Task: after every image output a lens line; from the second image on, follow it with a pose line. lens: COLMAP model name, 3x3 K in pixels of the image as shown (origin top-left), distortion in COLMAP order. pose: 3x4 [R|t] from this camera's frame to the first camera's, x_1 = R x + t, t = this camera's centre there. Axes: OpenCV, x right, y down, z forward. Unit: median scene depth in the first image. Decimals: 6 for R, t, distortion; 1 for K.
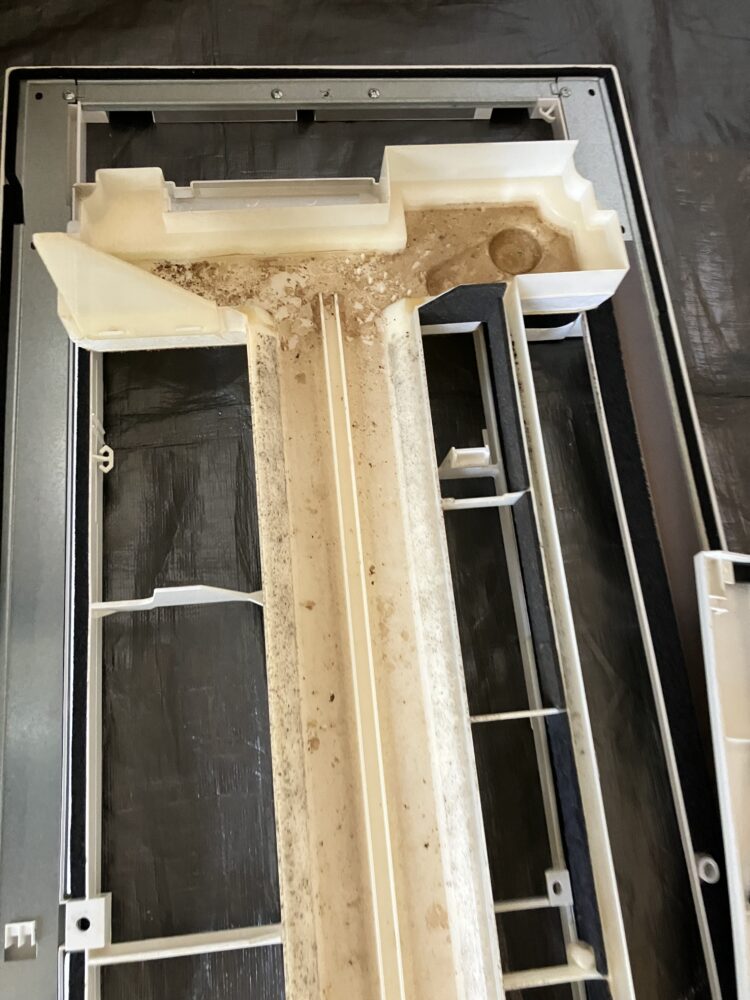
lens RADIAL K [[805.4, 0, 375.0], [0, 805.4, 500.0], [0, 0, 1]] dist [0.013245, -0.008885]
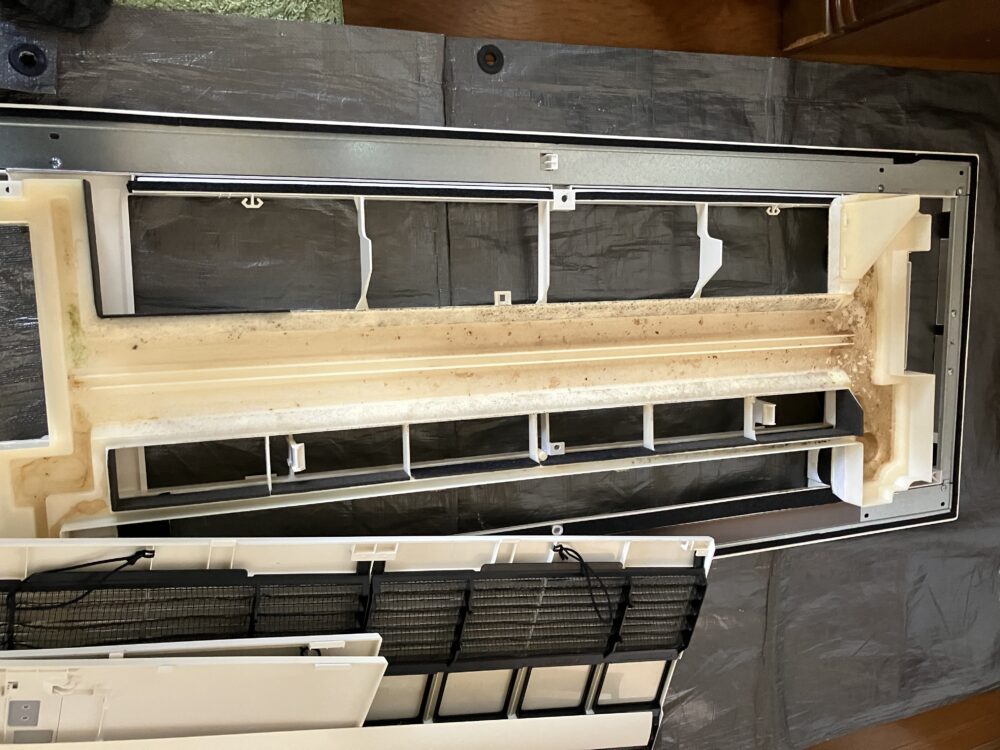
lens RADIAL K [[805.4, 0, 500.0], [0, 805.4, 375.0], [0, 0, 1]] dist [0.013245, -0.008885]
pose [[-0.044389, 0.998975, 0.008906, 0.039900], [-0.997598, -0.043850, -0.053621, 0.629611], [-0.053176, -0.011265, 0.998522, -0.752949]]
